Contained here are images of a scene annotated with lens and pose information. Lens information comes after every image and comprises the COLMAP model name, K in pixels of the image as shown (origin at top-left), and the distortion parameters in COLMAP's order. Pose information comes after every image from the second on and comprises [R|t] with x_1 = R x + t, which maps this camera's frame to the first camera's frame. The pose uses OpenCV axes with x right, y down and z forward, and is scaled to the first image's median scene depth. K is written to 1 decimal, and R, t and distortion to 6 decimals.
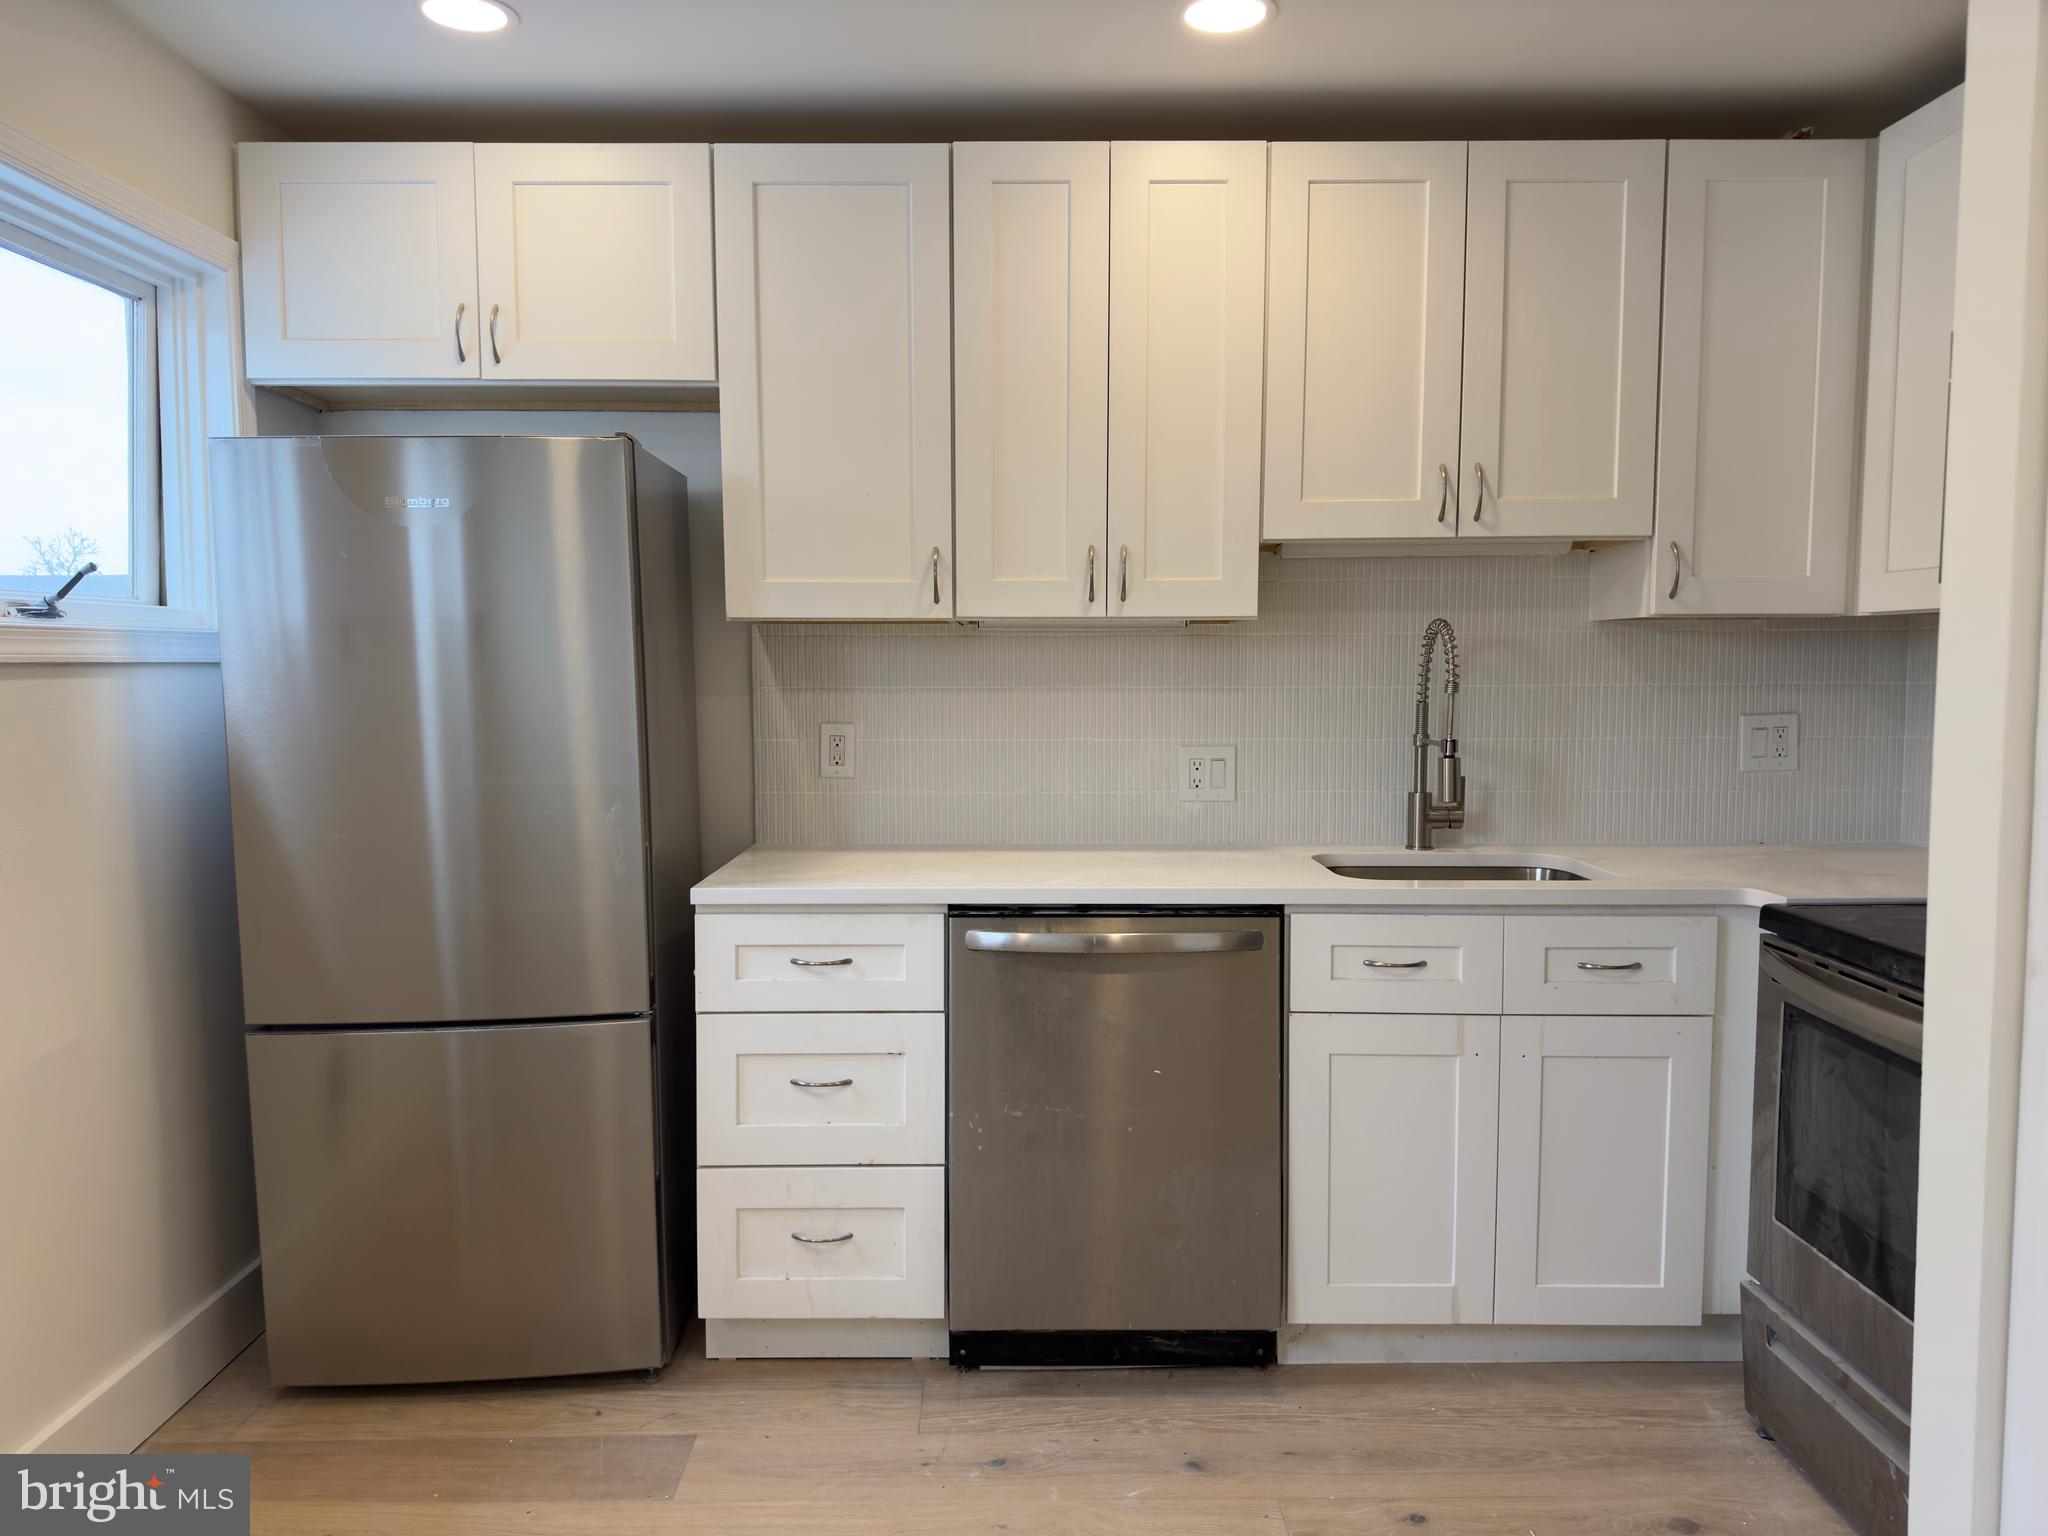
lens RADIAL K [[1435.3, 0, 1017.3], [0, 1435.3, 776.3], [0, 0, 1]] dist [0.134713, -0.221560]
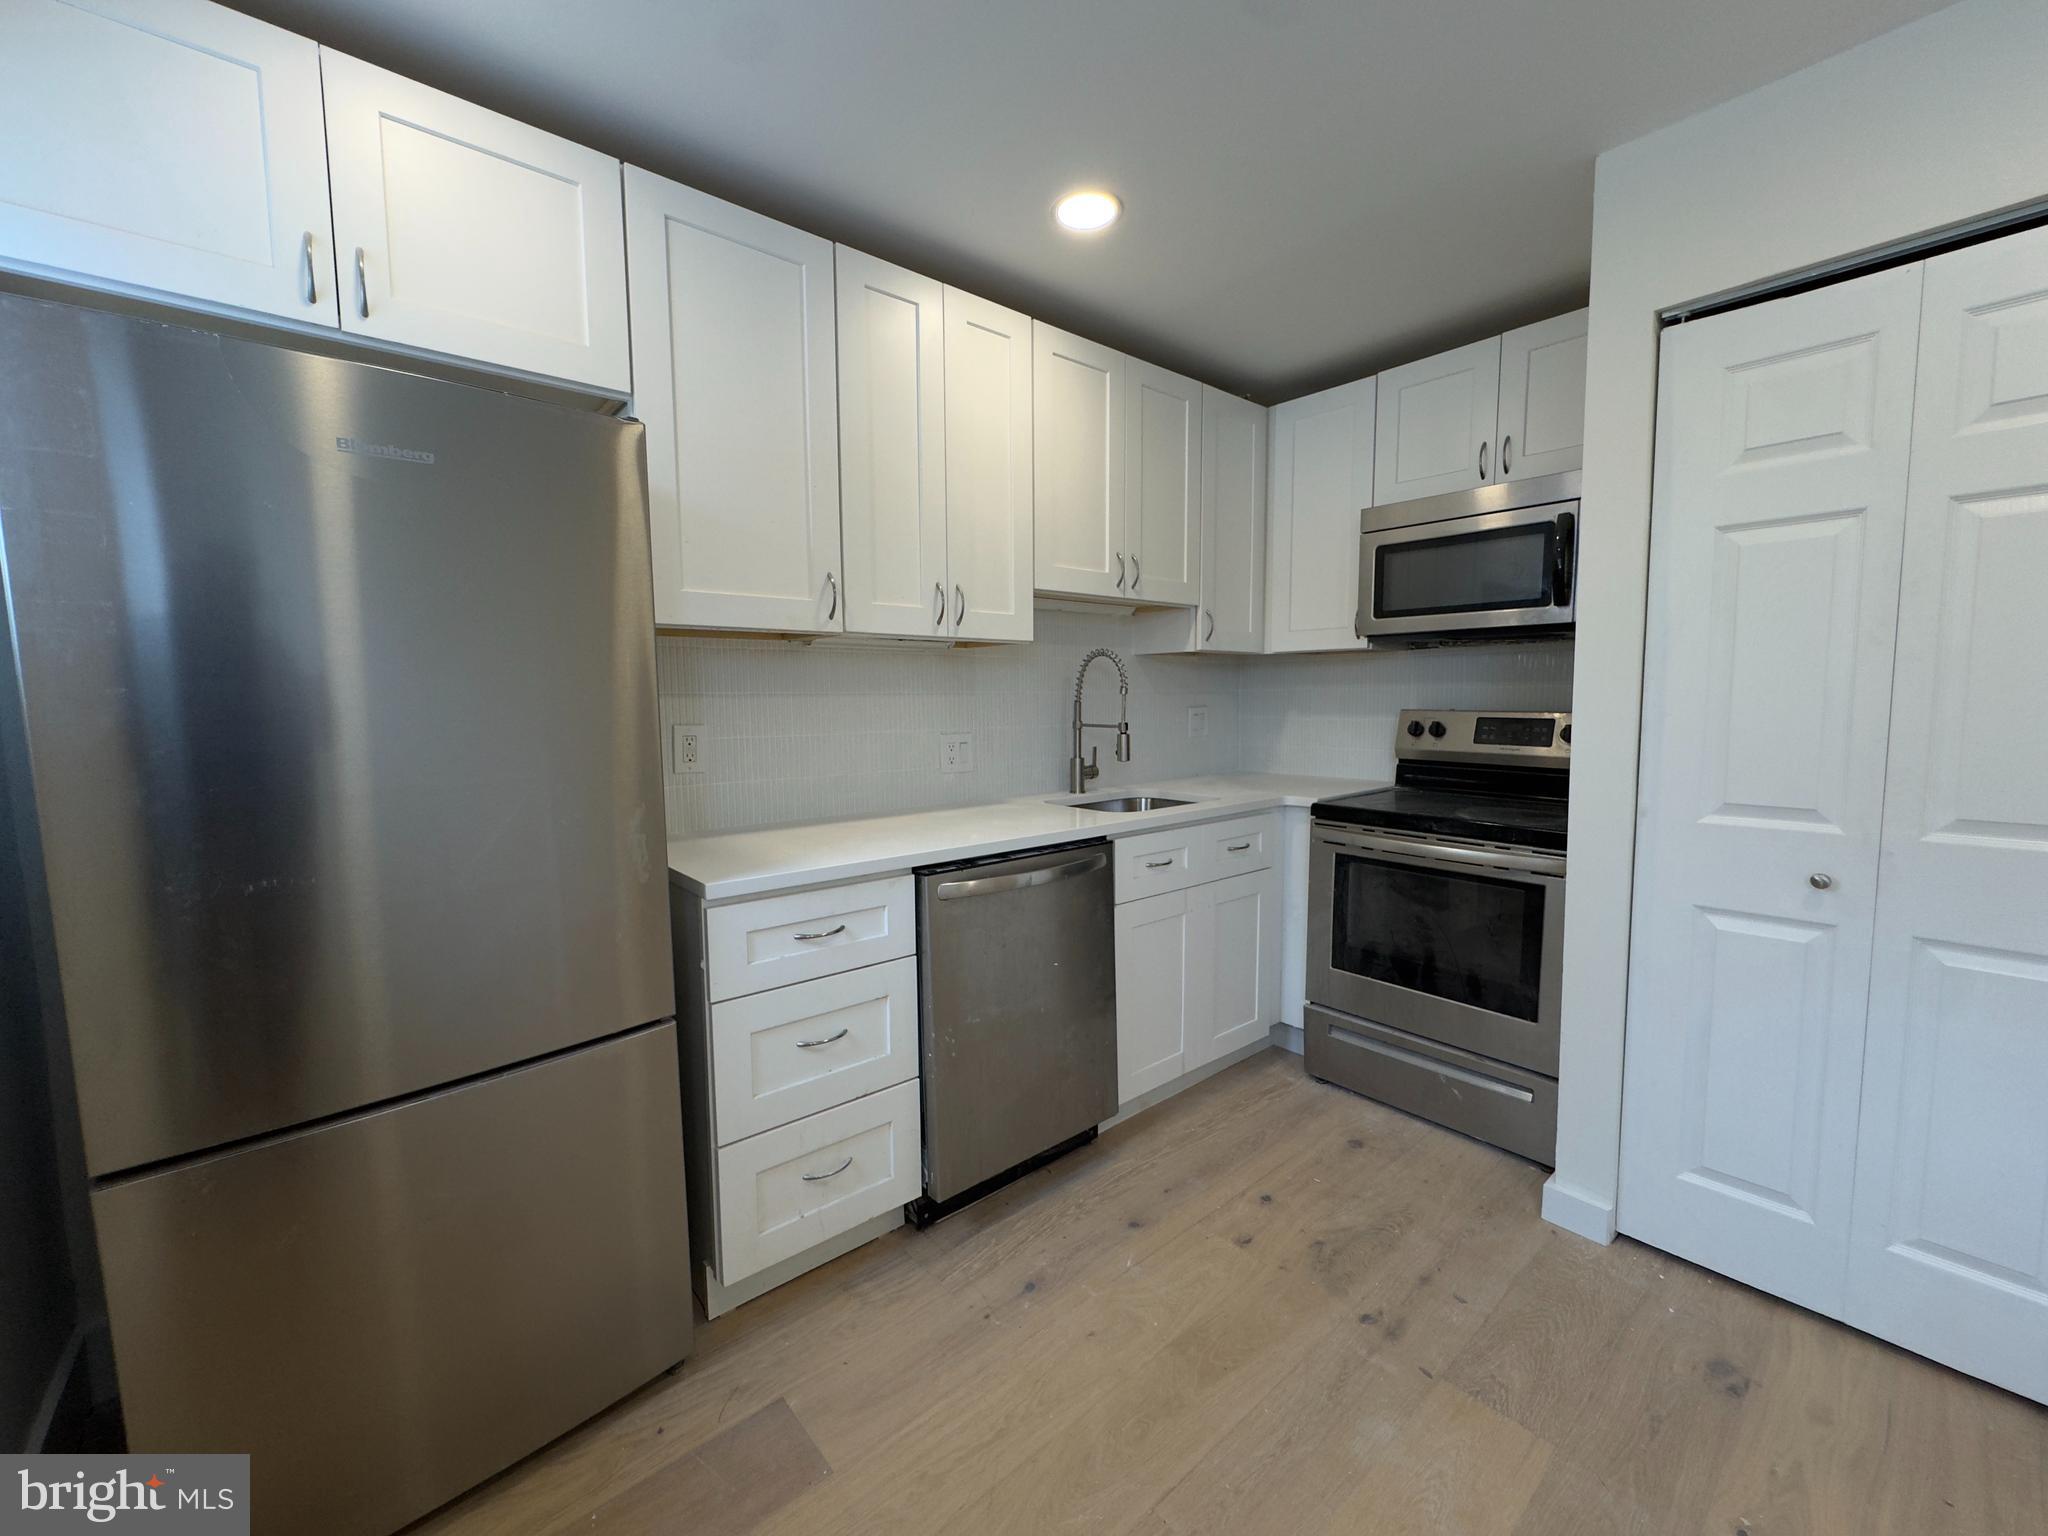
lens RADIAL K [[813.3, 0, 1024.0], [0, 813.3, 768.0], [0, 0, 1]] dist [-0.001130, -0.000215]
pose [[0.761360, -0.061908, 0.645367, -0.410023], [0.056241, 0.997985, 0.029383, -0.008314], [-0.645885, 0.013925, 0.763308, 0.408959]]
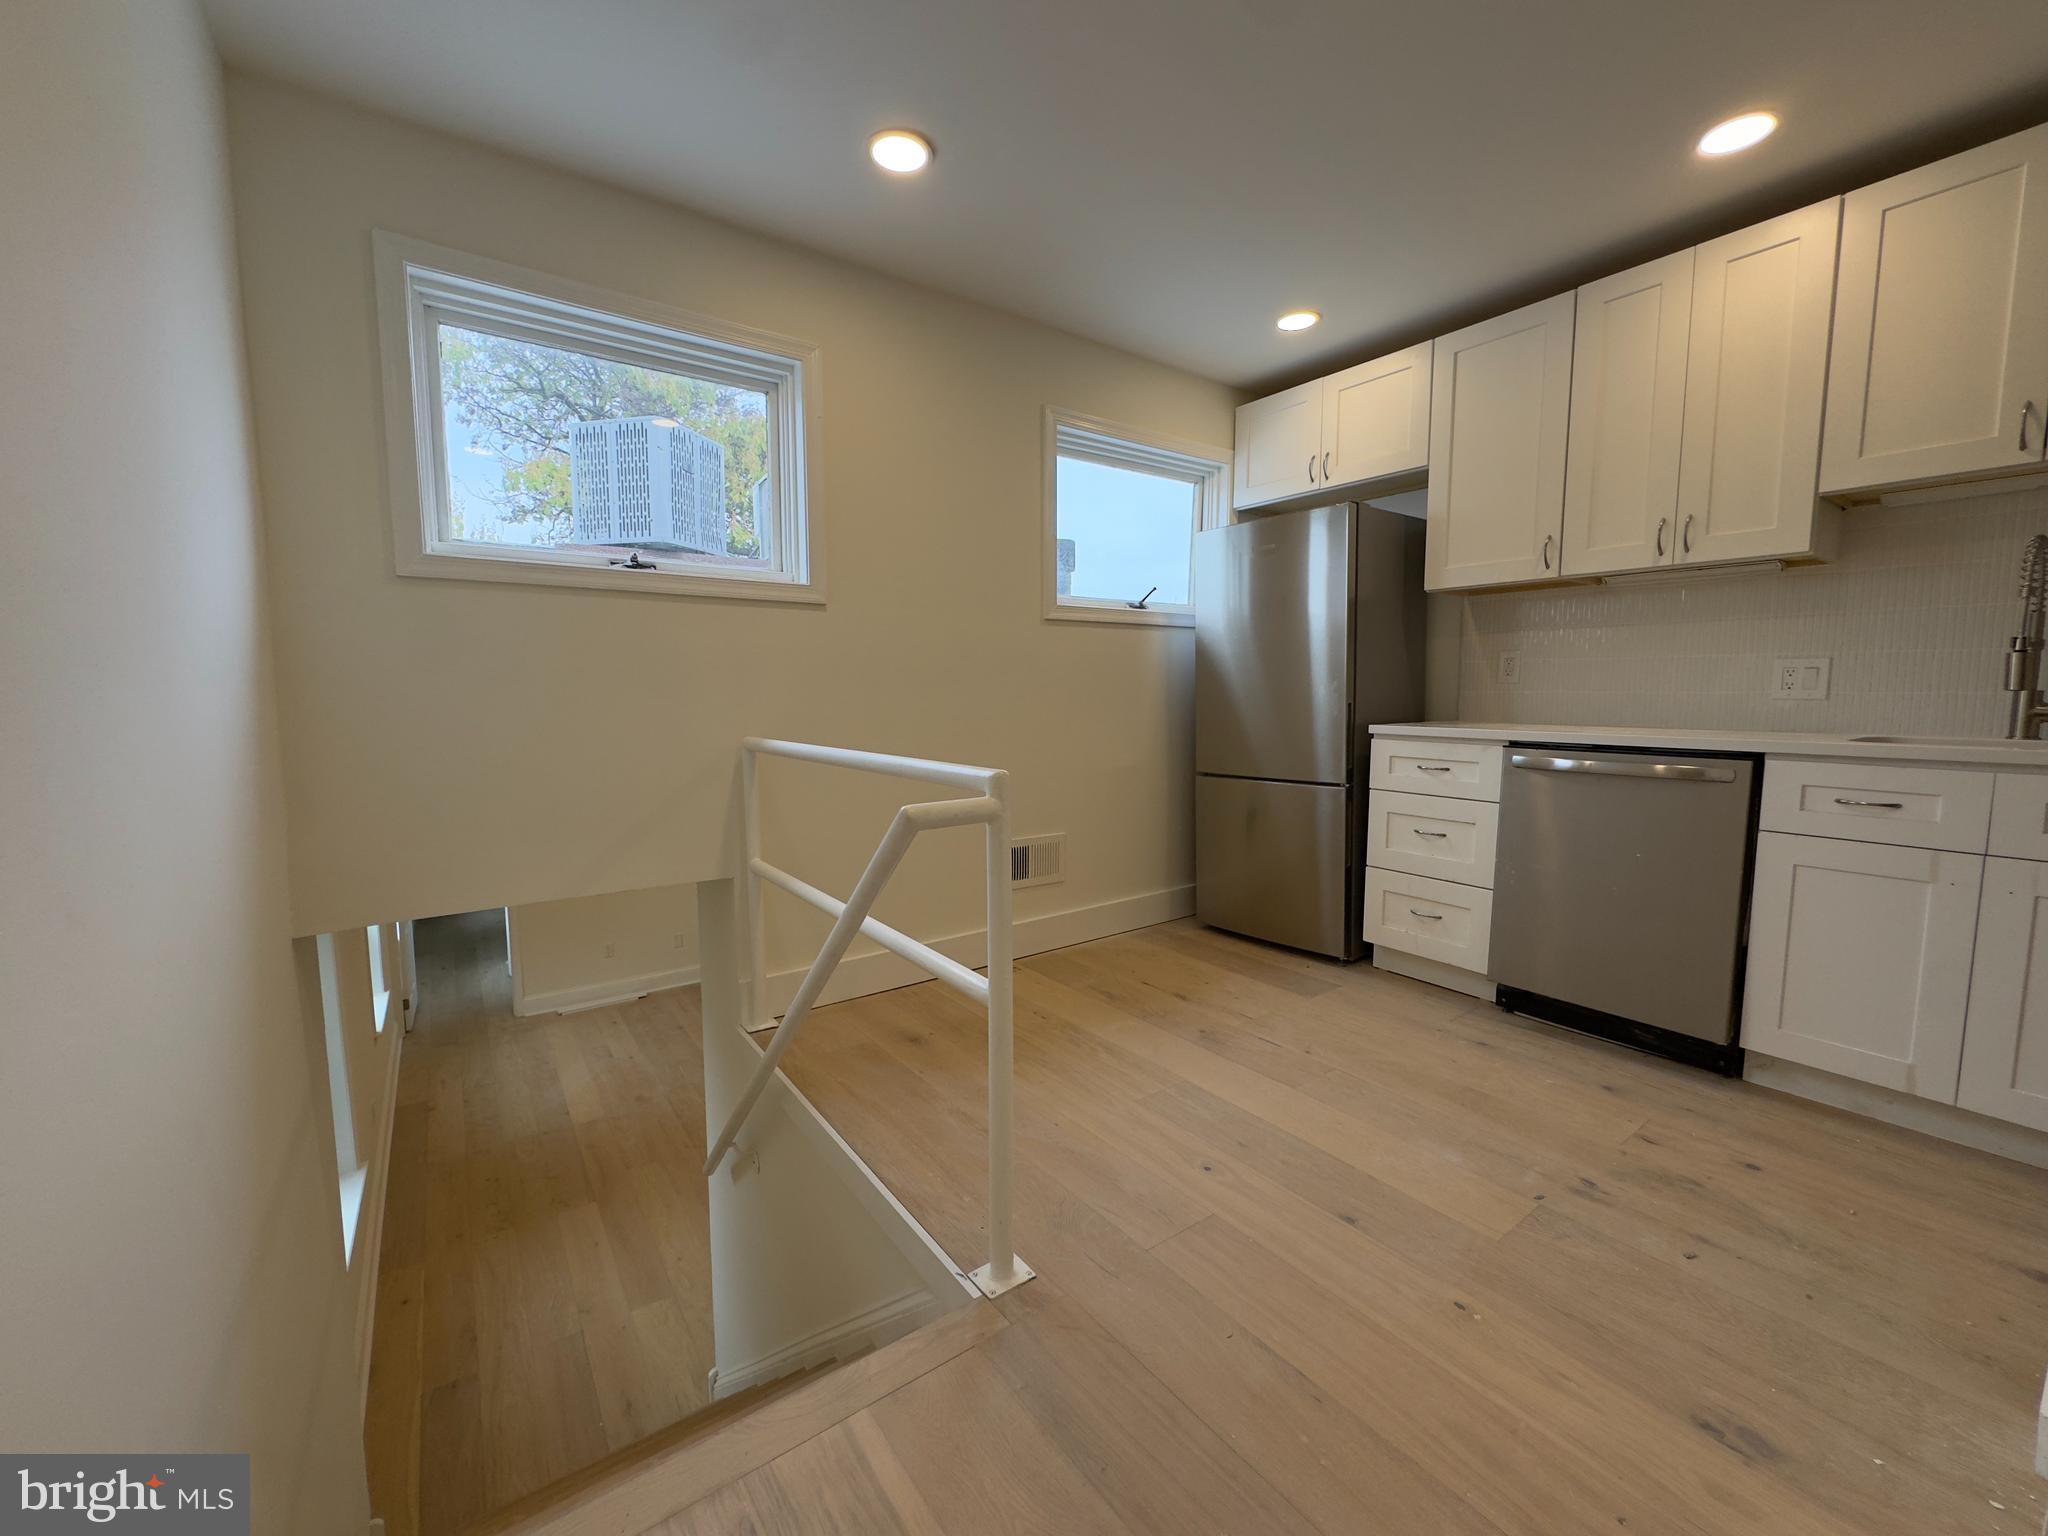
lens RADIAL K [[813.3, 0, 1024.0], [0, 813.3, 768.0], [0, 0, 1]] dist [-0.001130, -0.000215]
pose [[0.580262, 0.080292, -0.810462, 0.401103], [-0.062508, 0.996584, 0.053977, 0.103484], [0.812028, 0.019339, 0.583299, -0.037967]]
